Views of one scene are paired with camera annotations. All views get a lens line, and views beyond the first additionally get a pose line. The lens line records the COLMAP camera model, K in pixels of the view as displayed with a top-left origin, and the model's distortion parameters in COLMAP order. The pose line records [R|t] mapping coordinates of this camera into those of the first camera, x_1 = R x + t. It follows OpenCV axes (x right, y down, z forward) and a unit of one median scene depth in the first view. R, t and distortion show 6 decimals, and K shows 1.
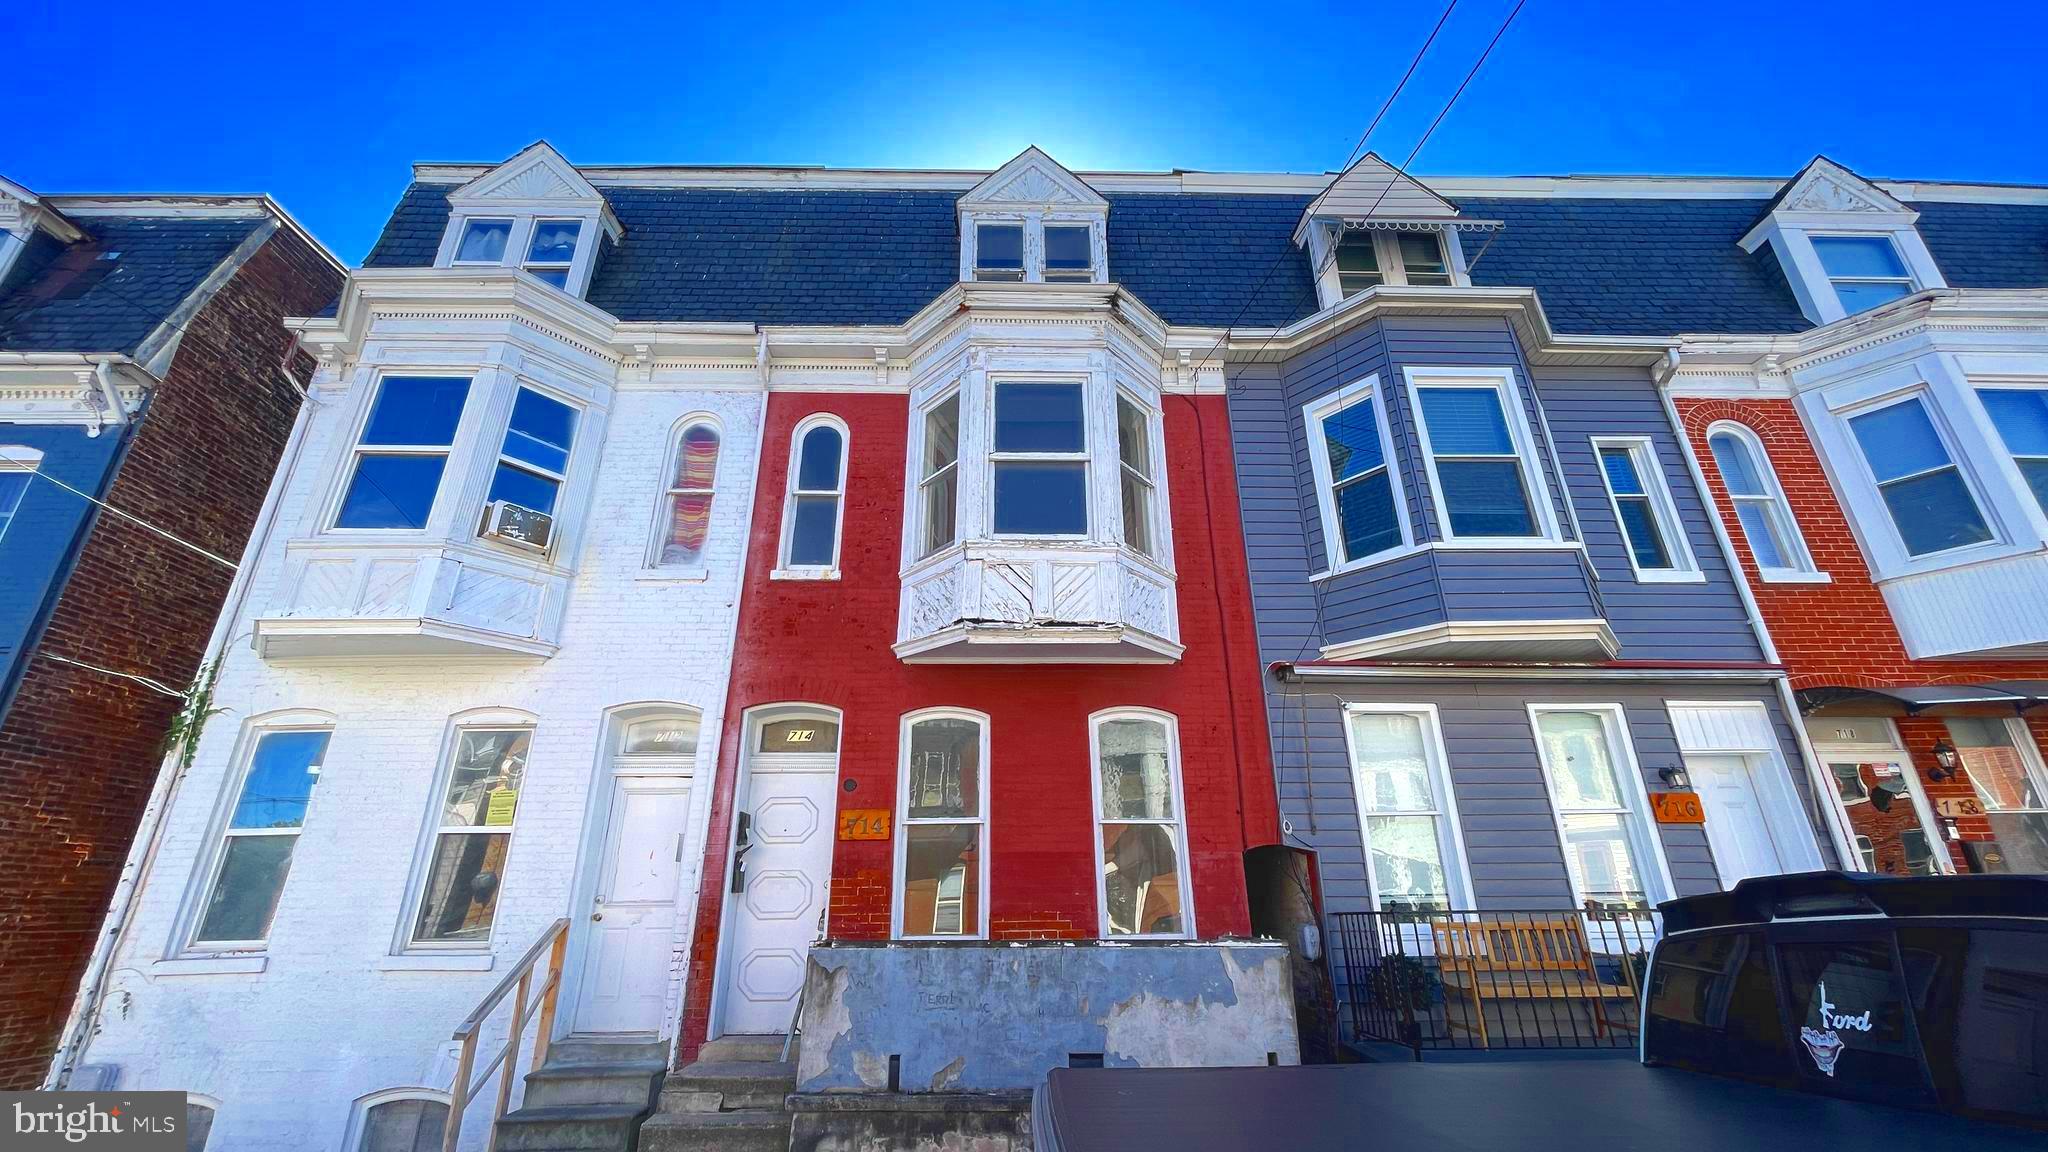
lens RADIAL K [[827.0, 0, 1020.5], [0, 827.0, 580.1], [0, 0, 1]] dist [0.000175, -0.001266]
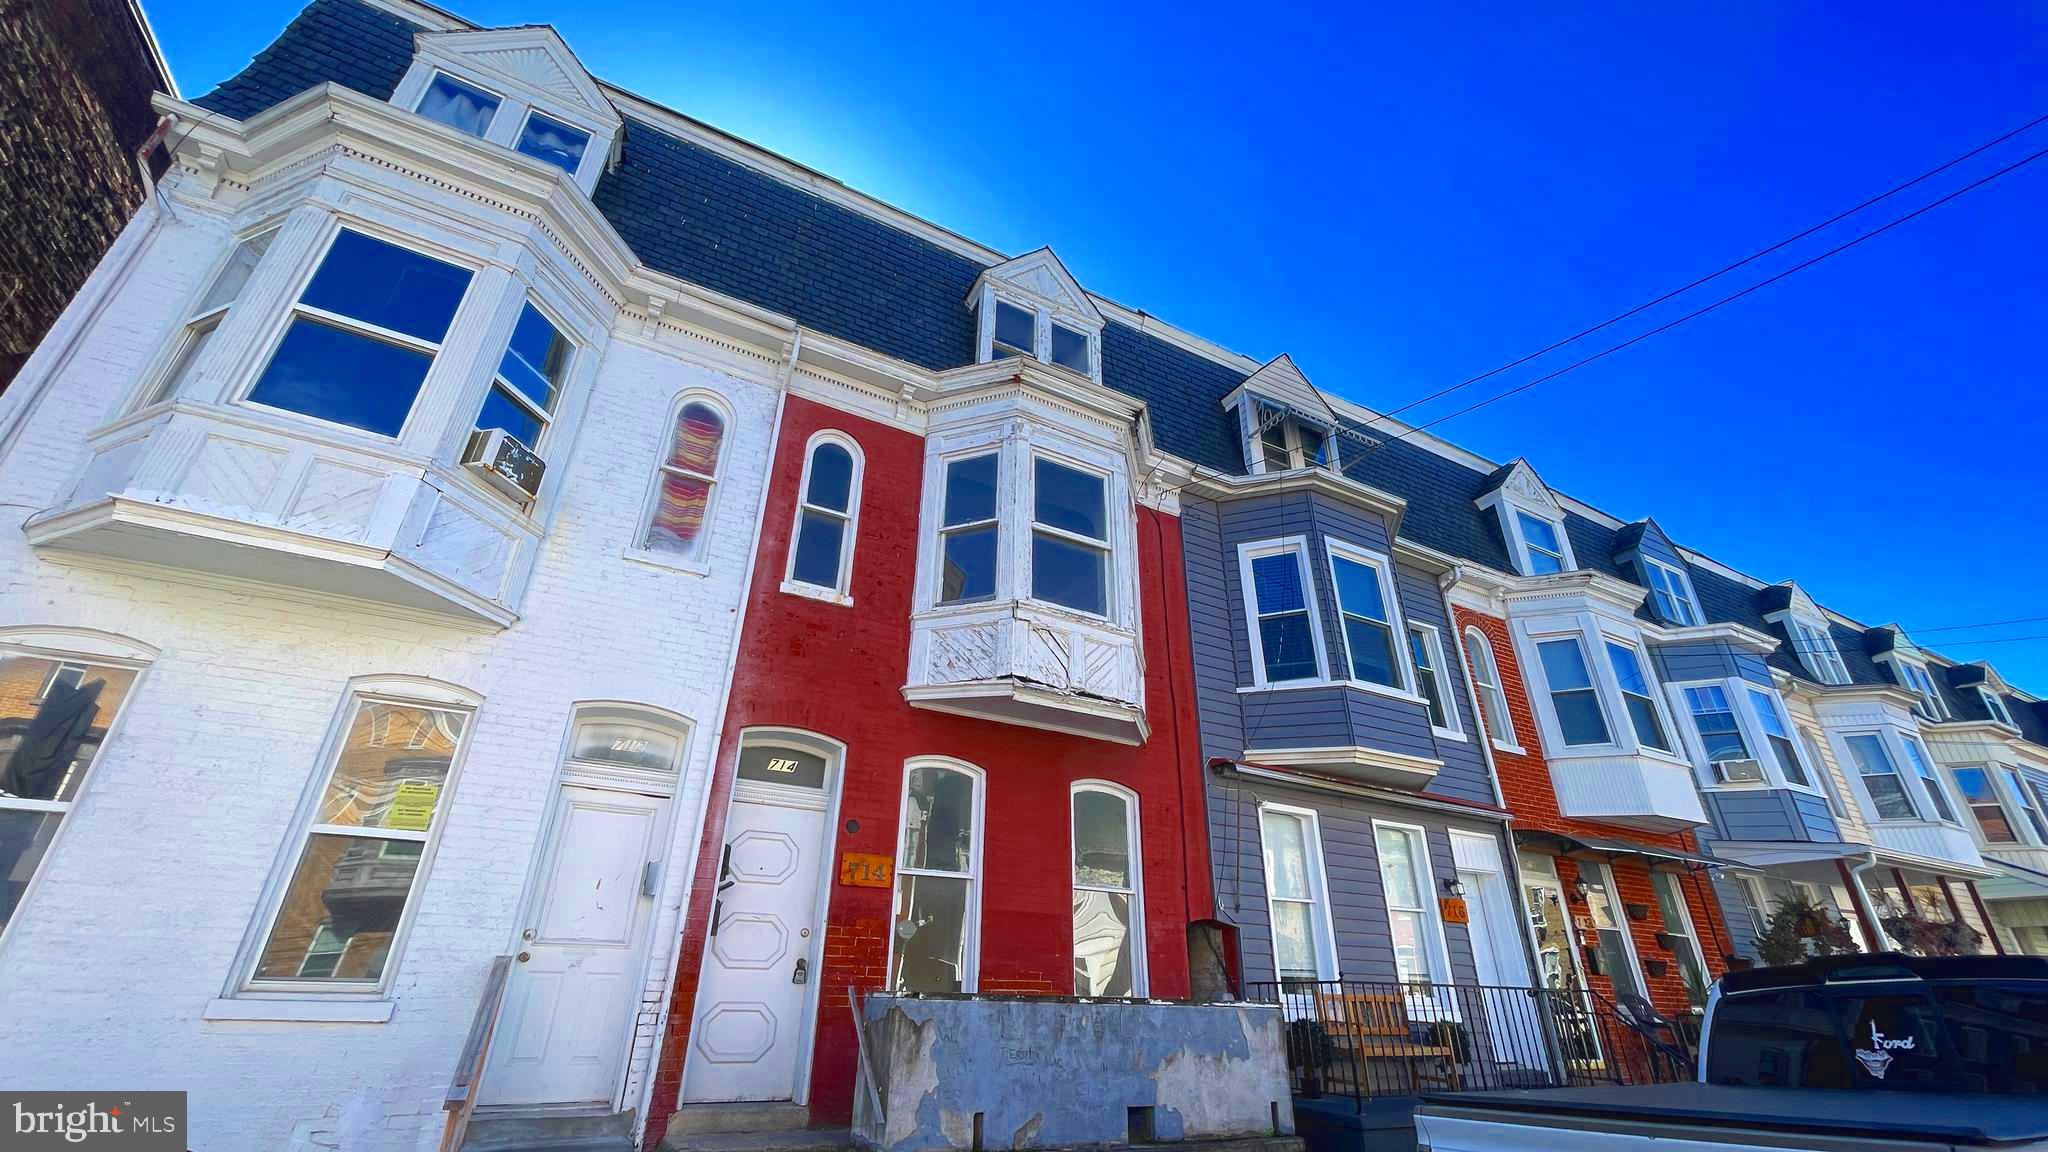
lens RADIAL K [[827.0, 0, 1019.2], [0, 827.0, 581.2], [0, 0, 1]] dist [0.000175, -0.001266]
pose [[0.894587, 0.222049, 0.387826, -0.445977], [-0.191167, 0.974557, -0.117021, 0.047191], [-0.403943, 0.030545, 0.914274, 0.047691]]
